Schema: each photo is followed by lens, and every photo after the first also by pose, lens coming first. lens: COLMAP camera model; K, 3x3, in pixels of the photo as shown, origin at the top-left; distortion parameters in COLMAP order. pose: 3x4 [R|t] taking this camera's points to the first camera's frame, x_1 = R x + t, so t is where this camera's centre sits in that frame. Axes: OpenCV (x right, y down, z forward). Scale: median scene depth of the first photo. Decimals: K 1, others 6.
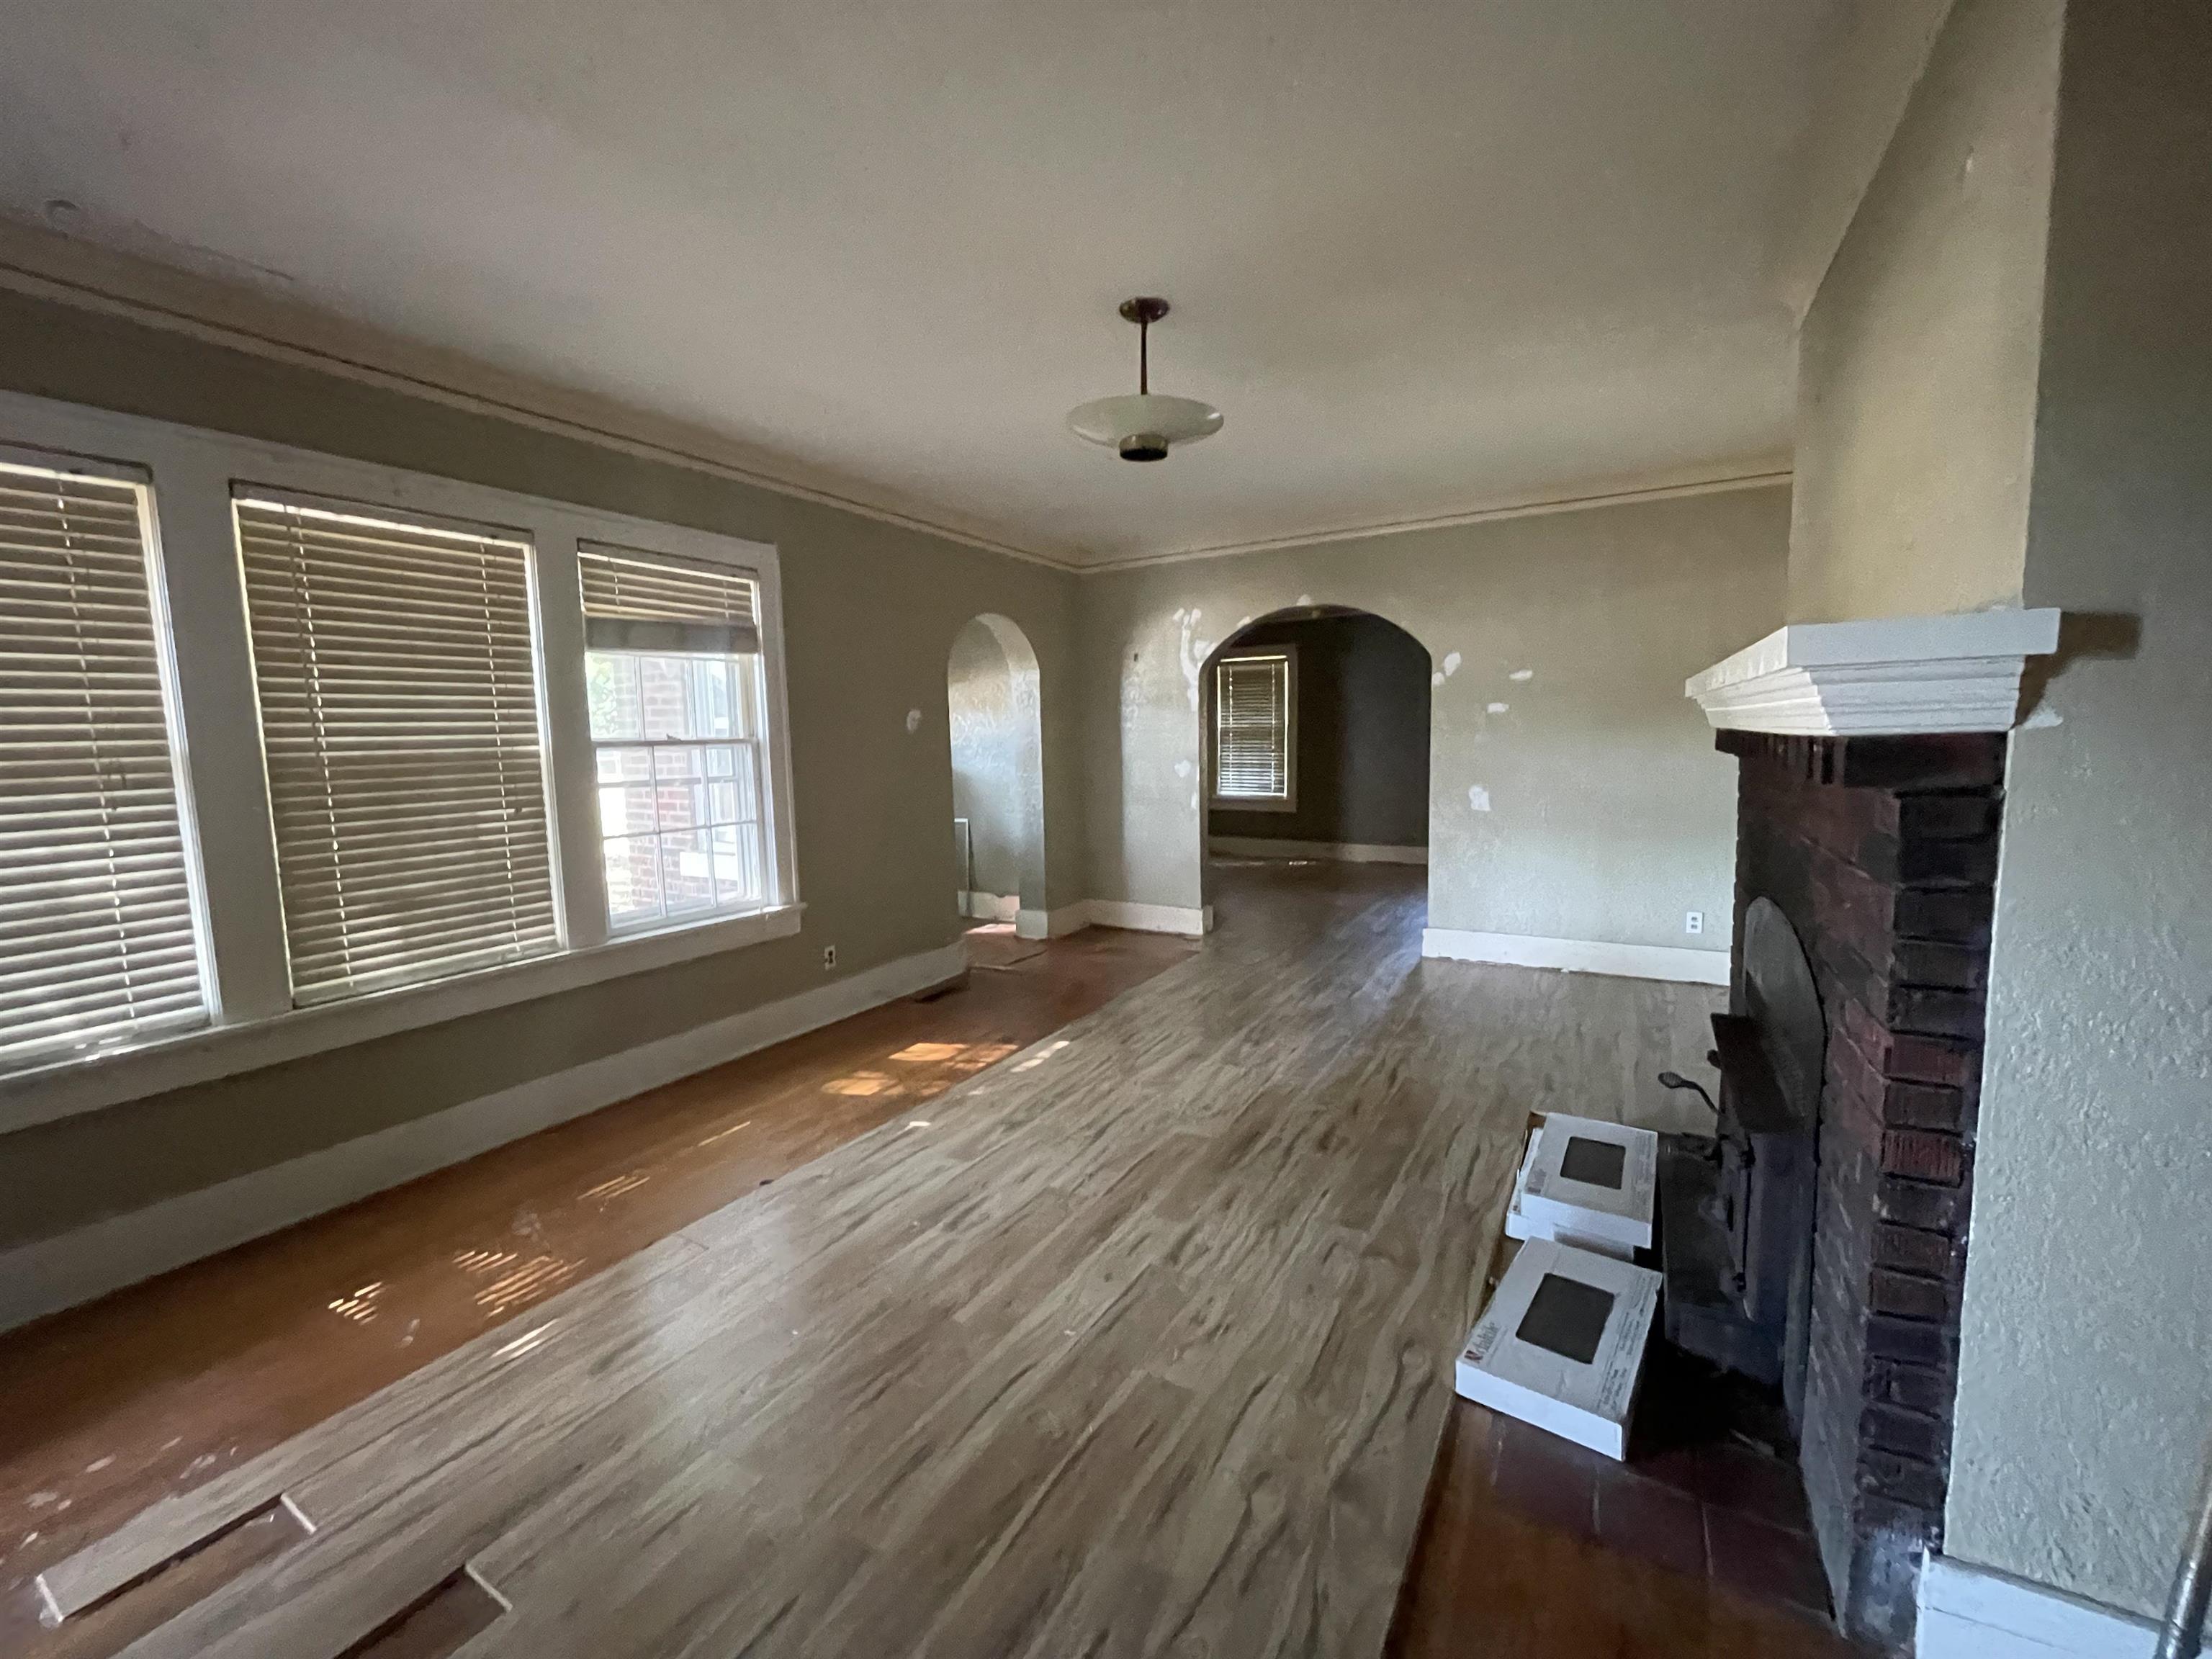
lens RADIAL K [[898.1, 0, 1106.0], [0, 898.1, 829.5], [0, 0, 1]] dist [-0.001496, -0.000442]
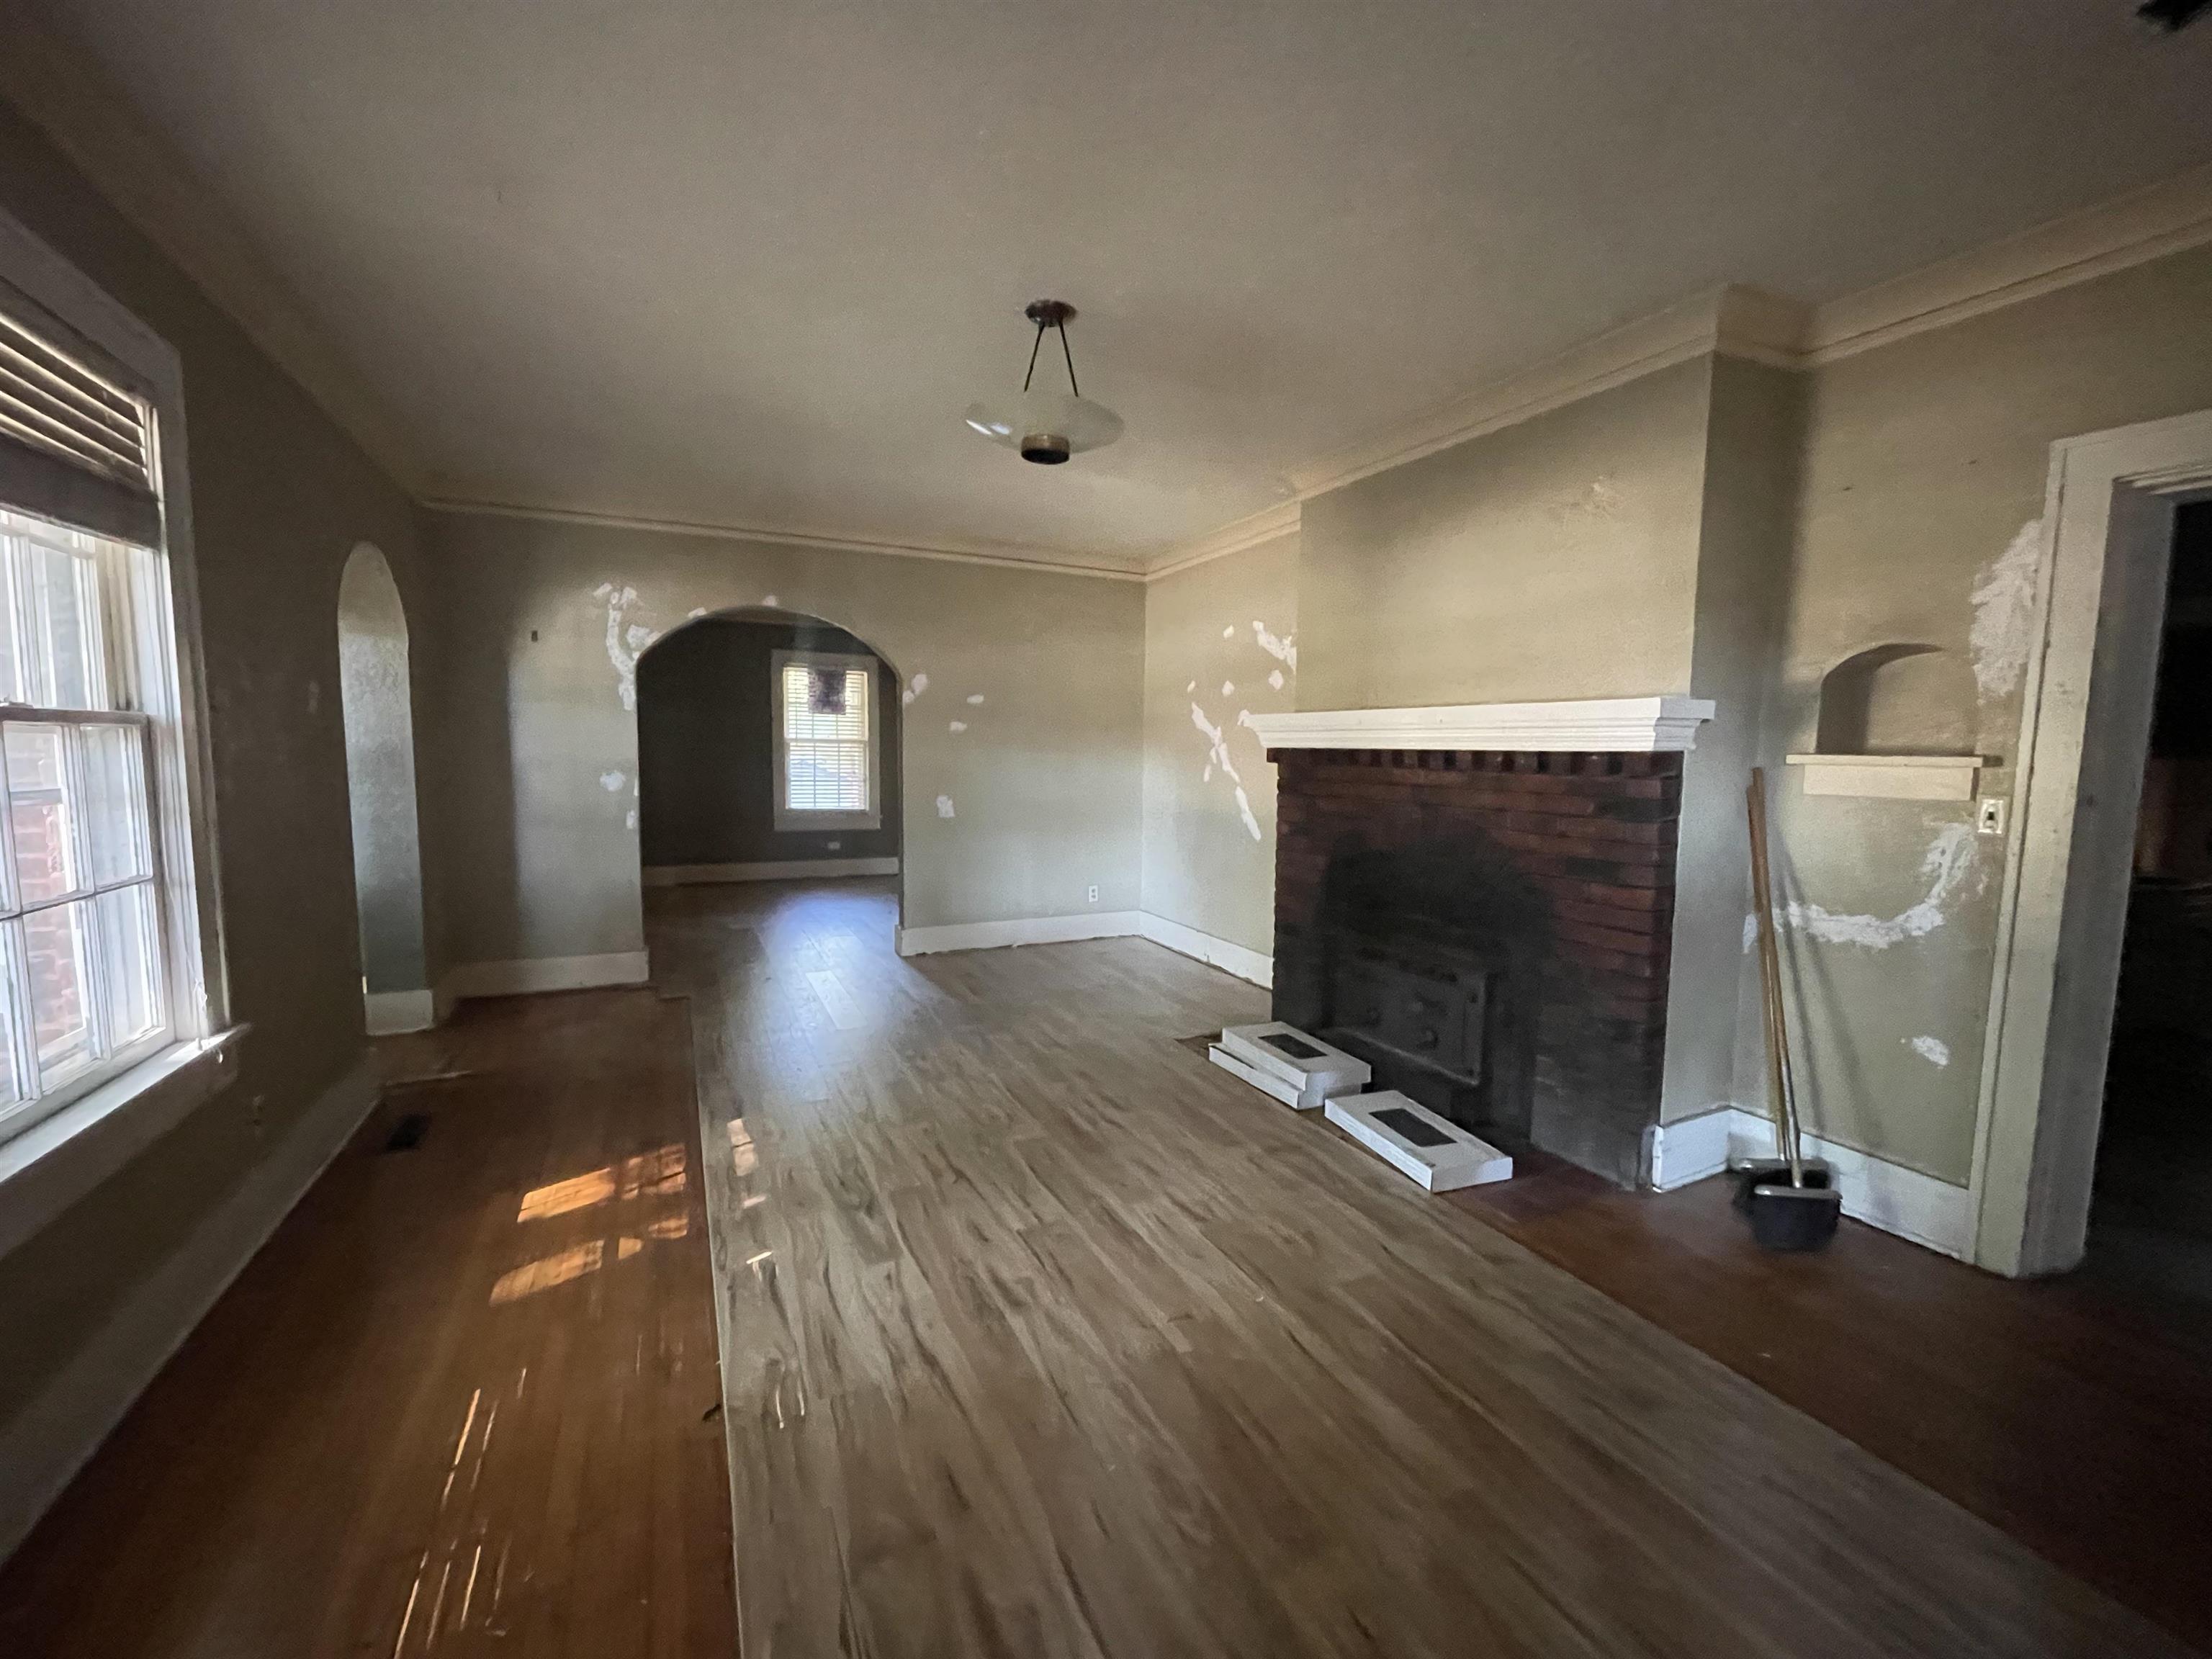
lens RADIAL K [[898.1, 0, 1106.0], [0, 898.1, 829.5], [0, 0, 1]] dist [-0.001496, -0.000442]
pose [[0.556181, -0.045481, 0.829816, -0.598364], [0.063675, 0.997898, 0.012016, -0.009880], [-0.828618, 0.046156, 0.557908, 0.320765]]
